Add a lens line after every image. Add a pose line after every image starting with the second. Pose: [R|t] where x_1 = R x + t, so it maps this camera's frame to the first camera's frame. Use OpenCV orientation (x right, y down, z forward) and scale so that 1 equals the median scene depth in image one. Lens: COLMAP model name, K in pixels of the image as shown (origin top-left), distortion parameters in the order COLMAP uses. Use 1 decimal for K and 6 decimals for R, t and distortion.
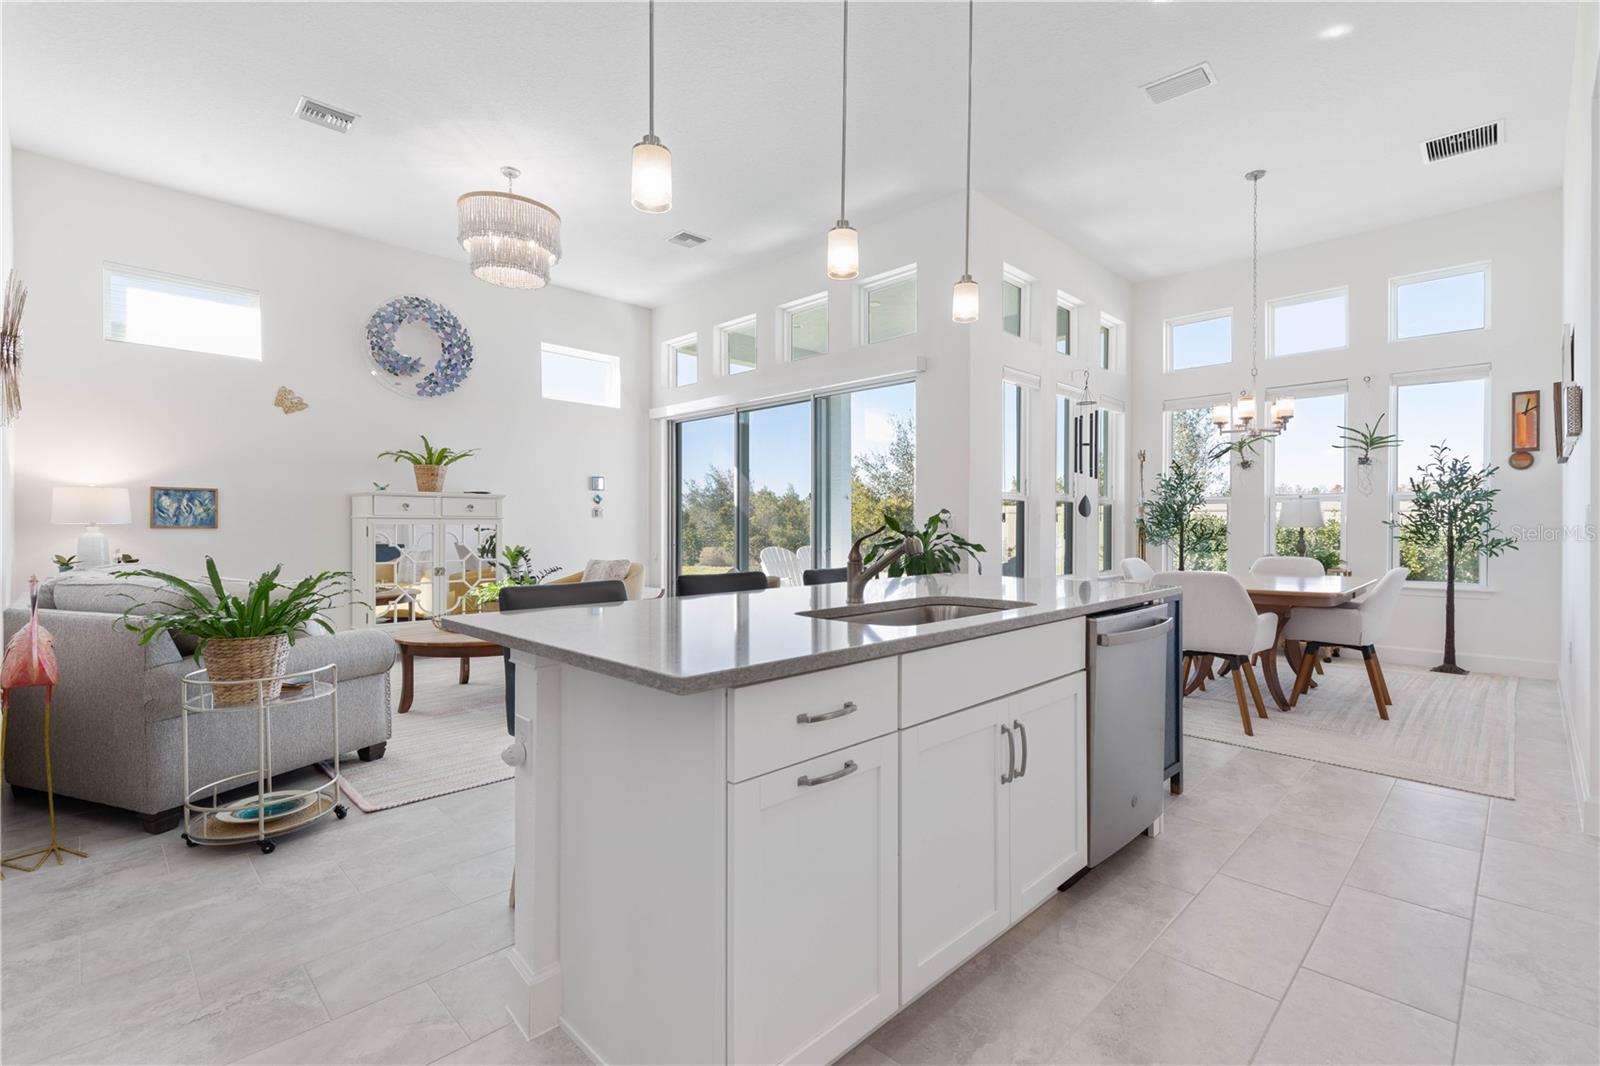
lens RADIAL K [[736.7, 0, 786.5], [0, 736.7, 526.3], [0, 0, 1]] dist [0.004437, -0.002601]
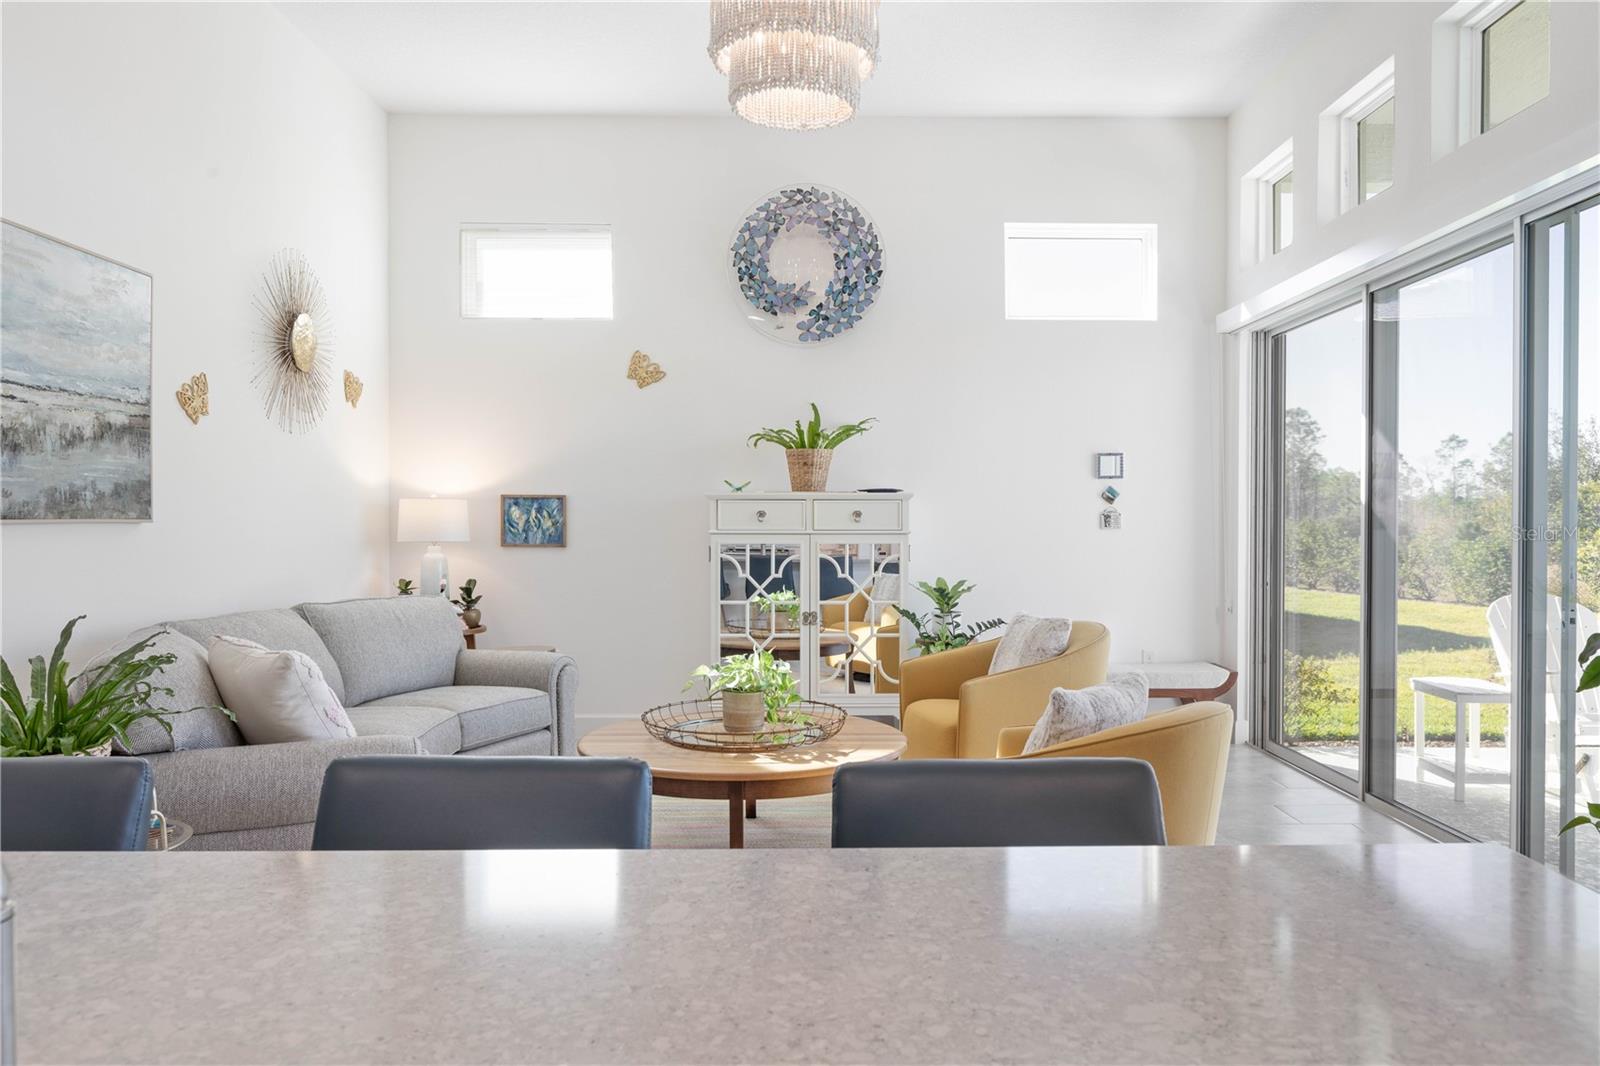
lens RADIAL K [[1066.5, 0, 805.3], [0, 1066.5, 544.2], [0, 0, 1]] dist [-0.002003, -0.007535]
pose [[0.719726, 0.013688, -0.694123, 0.153706], [0.001497, 0.999773, 0.021268, -0.020523], [0.694256, -0.016346, 0.719542, 0.334647]]
